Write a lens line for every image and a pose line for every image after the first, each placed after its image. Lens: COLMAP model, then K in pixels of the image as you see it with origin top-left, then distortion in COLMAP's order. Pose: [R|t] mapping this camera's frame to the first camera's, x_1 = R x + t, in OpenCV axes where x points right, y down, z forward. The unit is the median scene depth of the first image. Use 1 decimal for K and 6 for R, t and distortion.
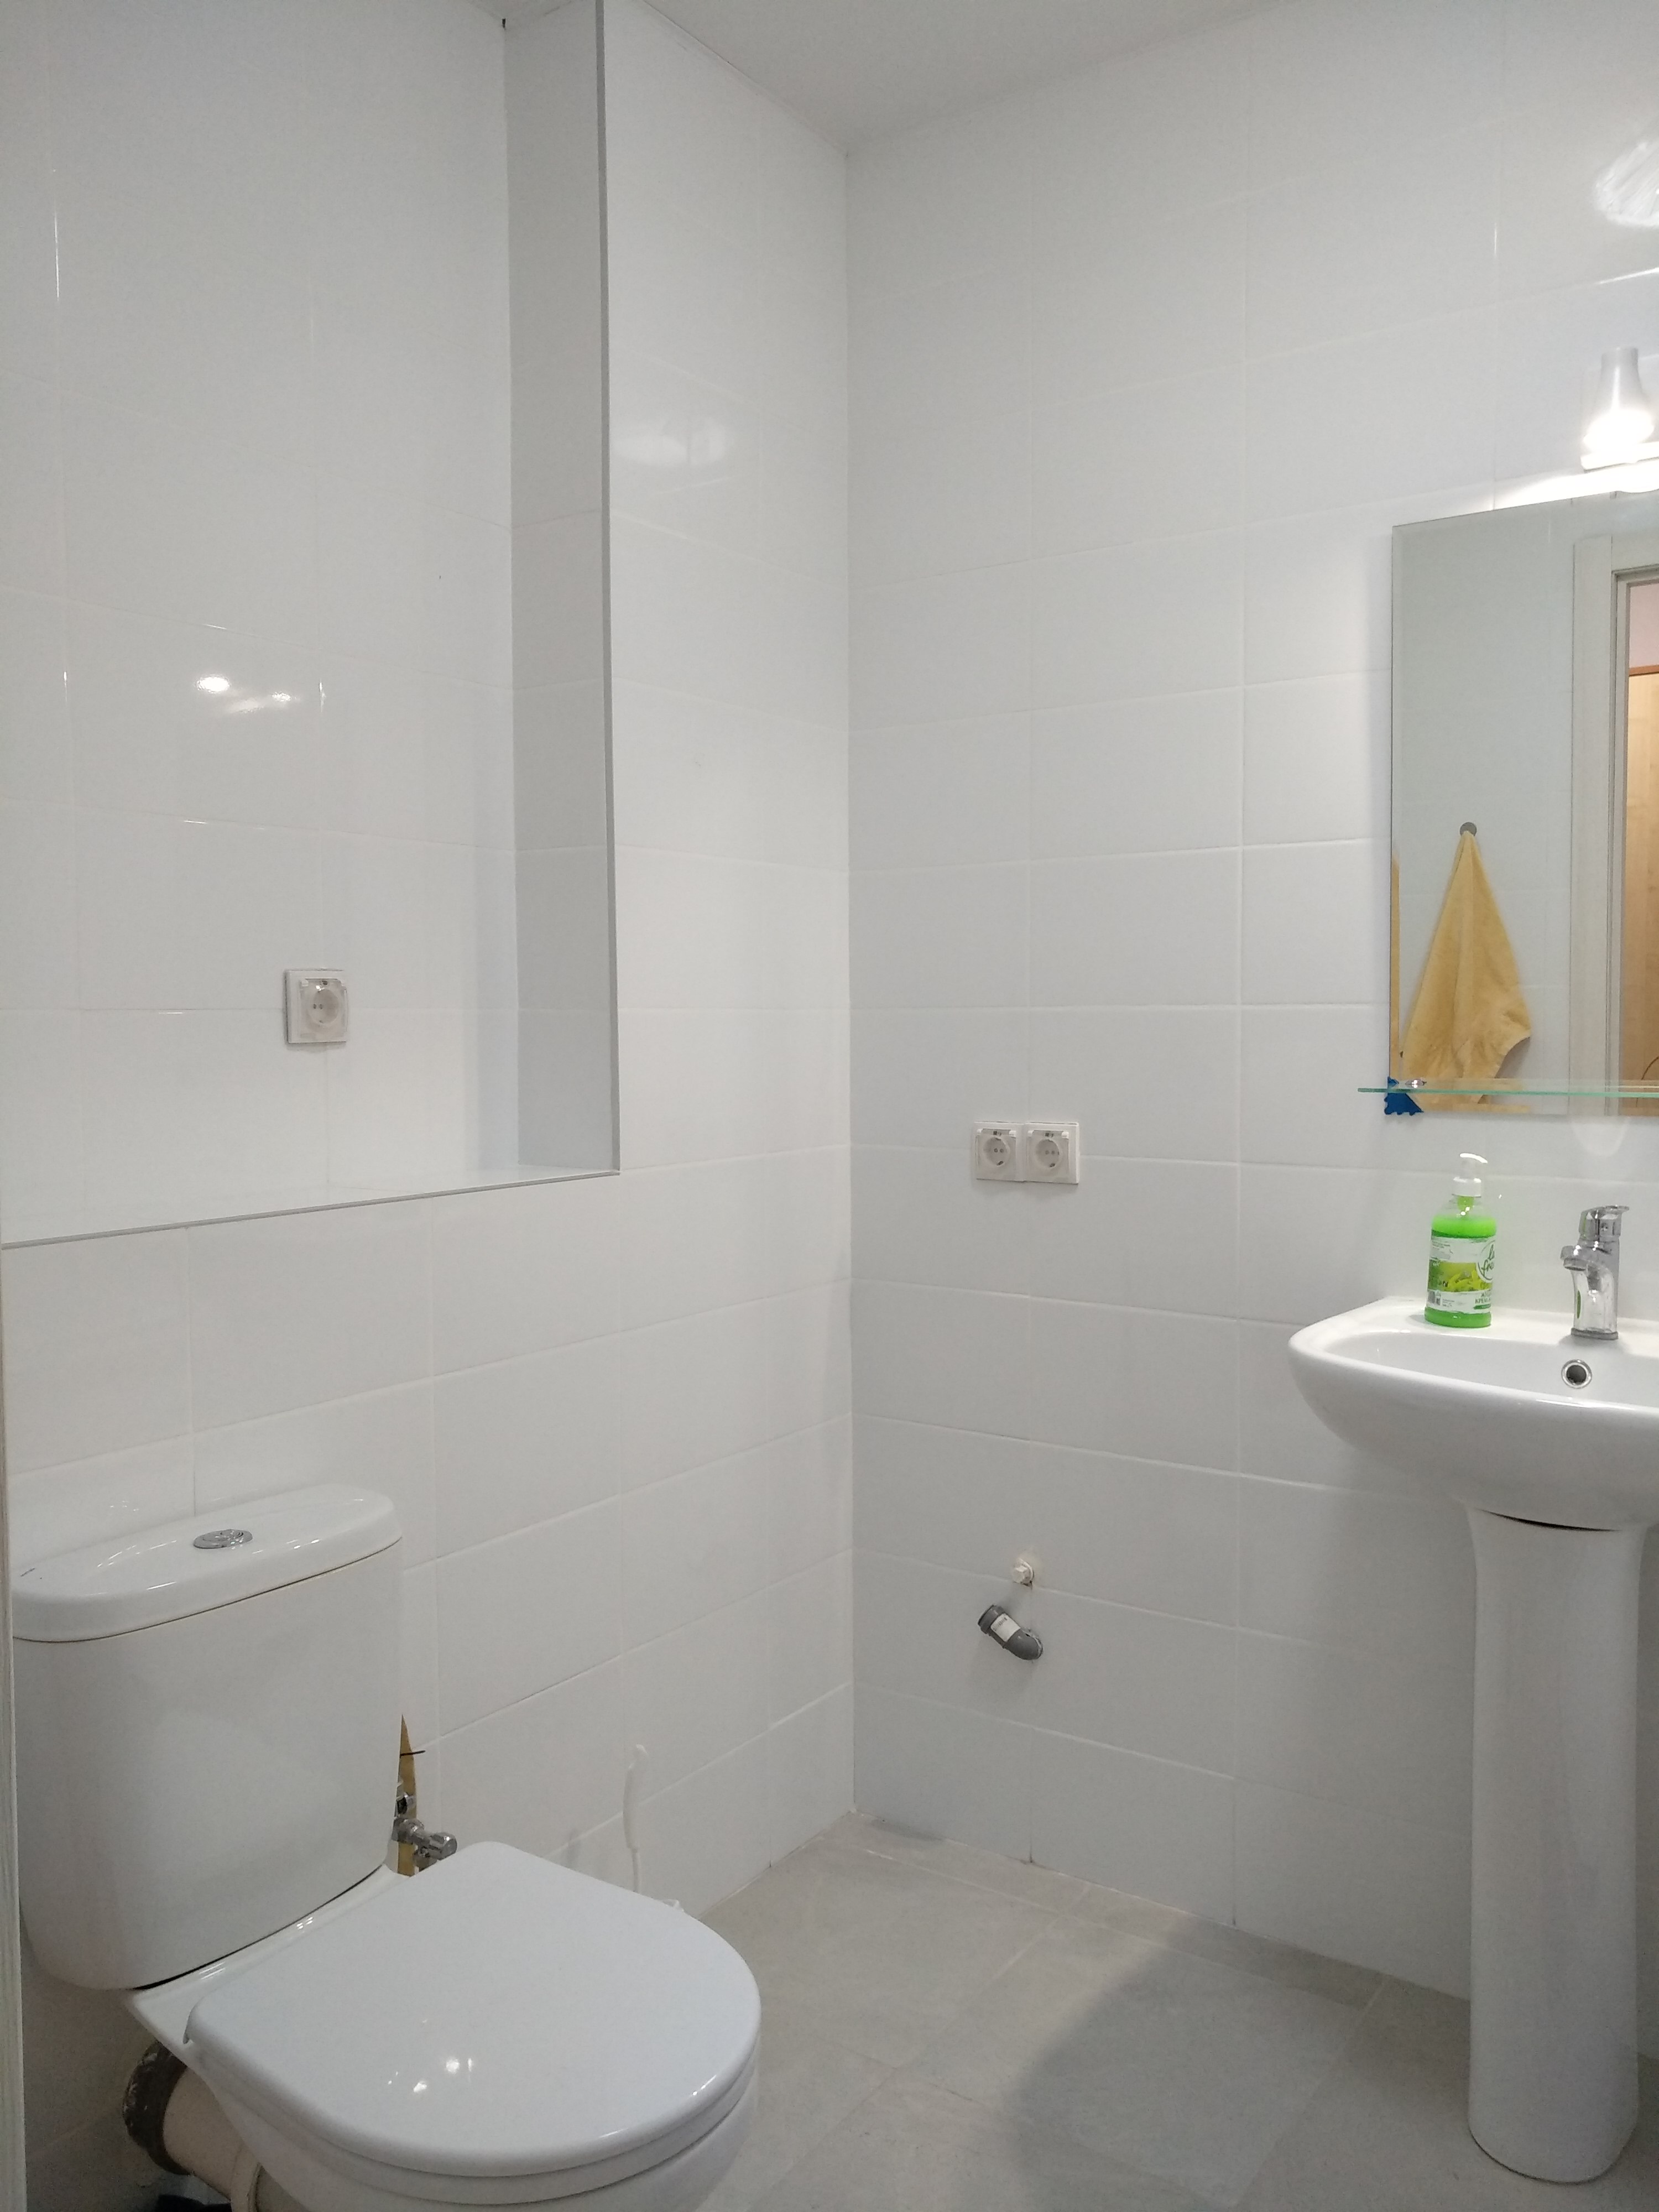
lens RADIAL K [[1710.2, 0, 834.0], [0, 1710.2, 1116.6], [0, 0, 1]] dist [0.005244, 0.013692]
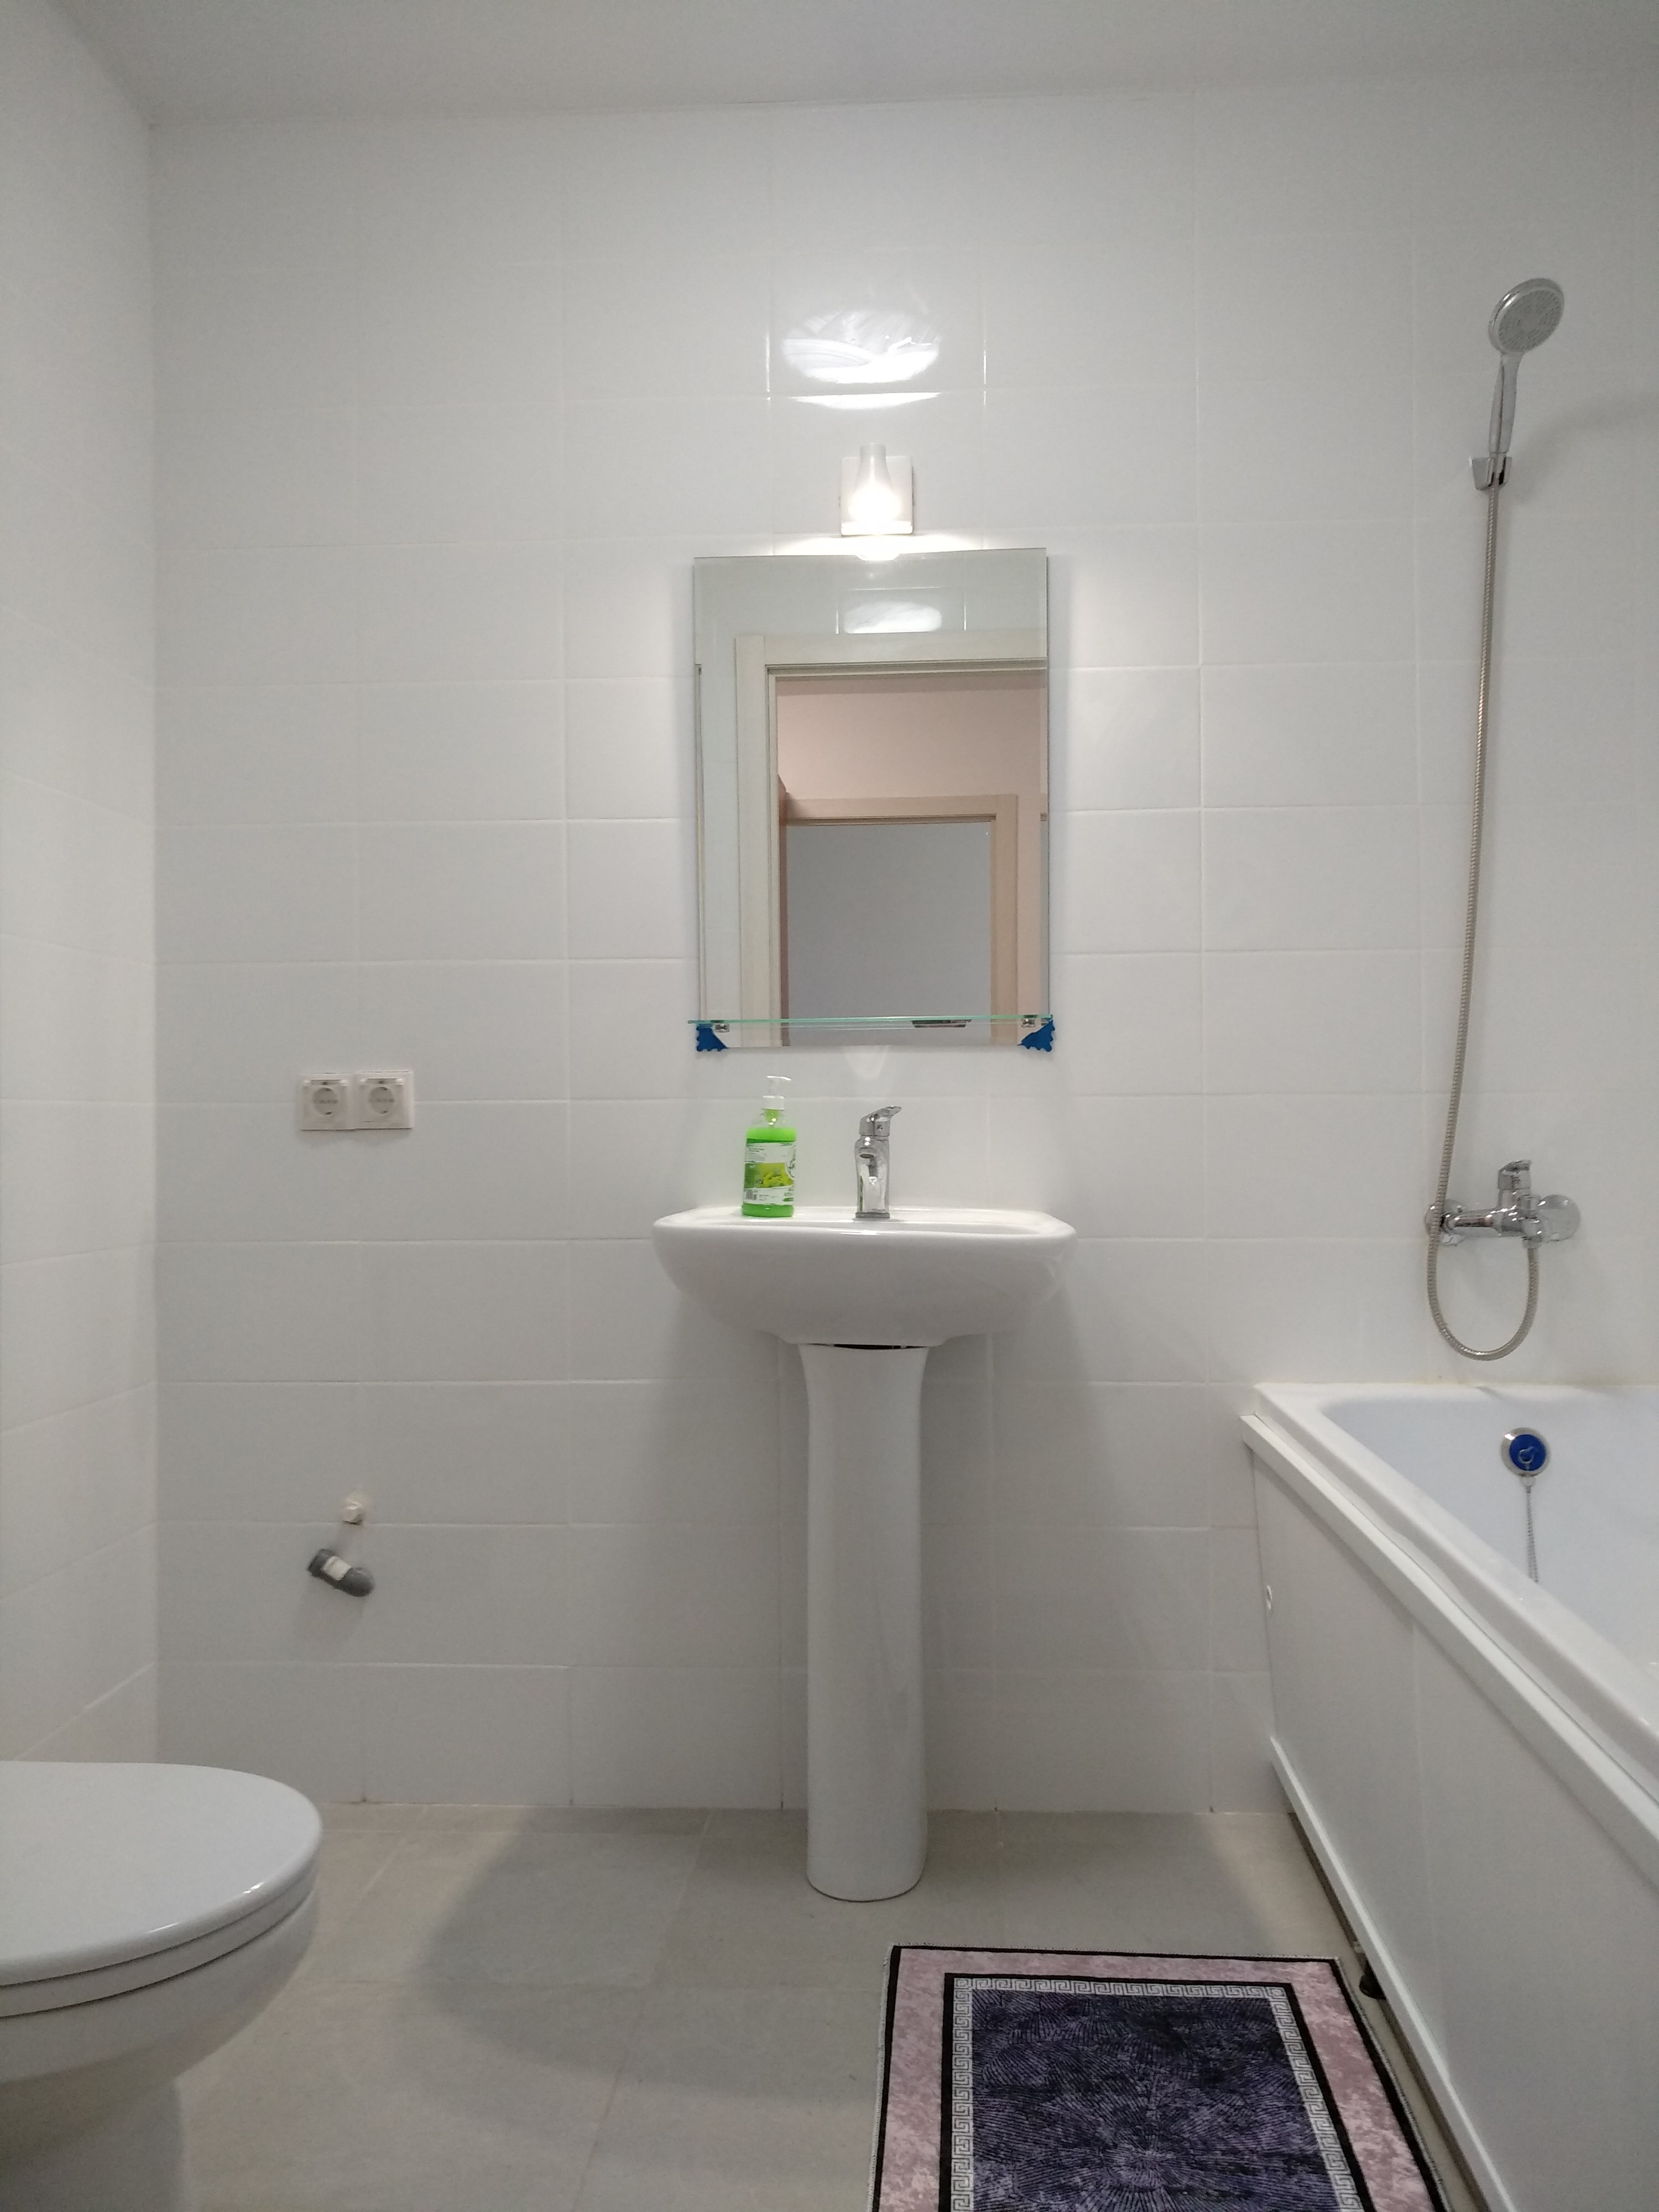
lens RADIAL K [[1710.2, 0, 839.2], [0, 1710.2, 1123.9], [0, 0, 1]] dist [0.005244, 0.013692]
pose [[0.854747, 0.000206, 0.519044, -0.207089], [0.033917, 0.997840, -0.056250, 0.120543], [-0.517935, 0.065683, 0.852895, -0.049190]]
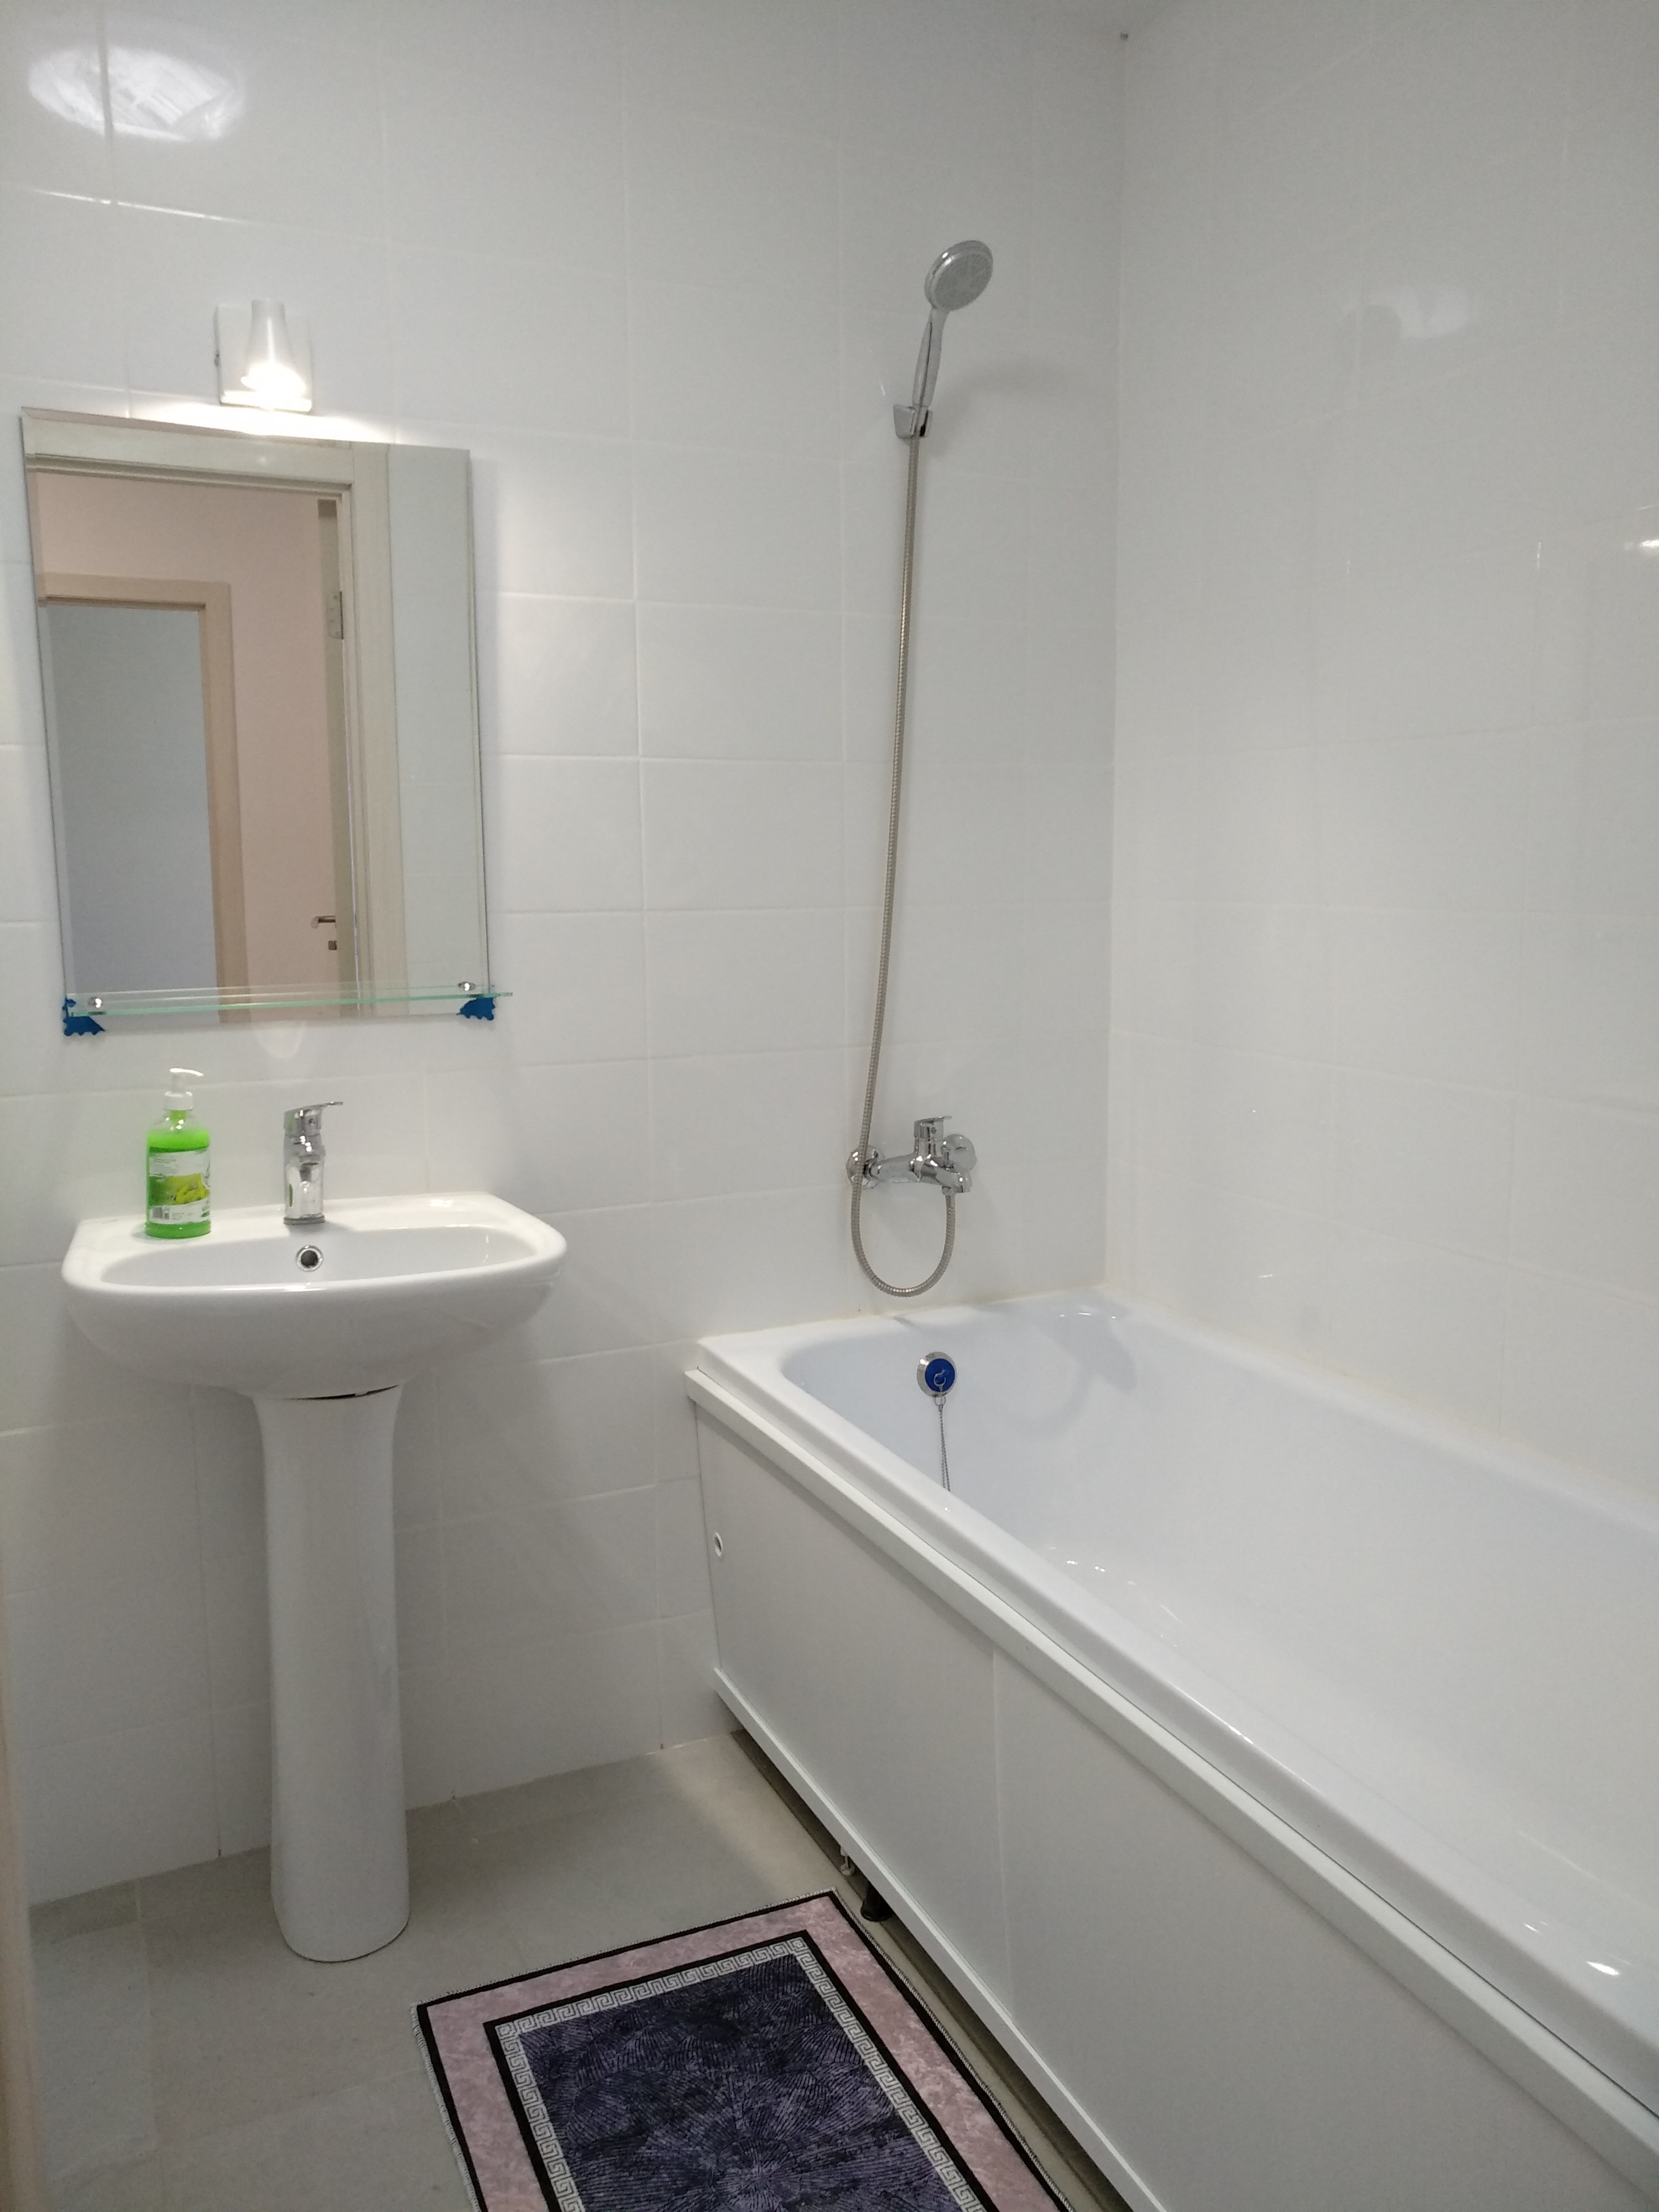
lens RADIAL K [[1710.2, 0, 847.7], [0, 1710.2, 1122.8], [0, 0, 1]] dist [0.005244, 0.013692]
pose [[0.502767, -0.130357, 0.854536, -0.291110], [0.059835, 0.991441, 0.116038, -0.038774], [-0.862349, -0.007209, 0.506263, 0.132598]]
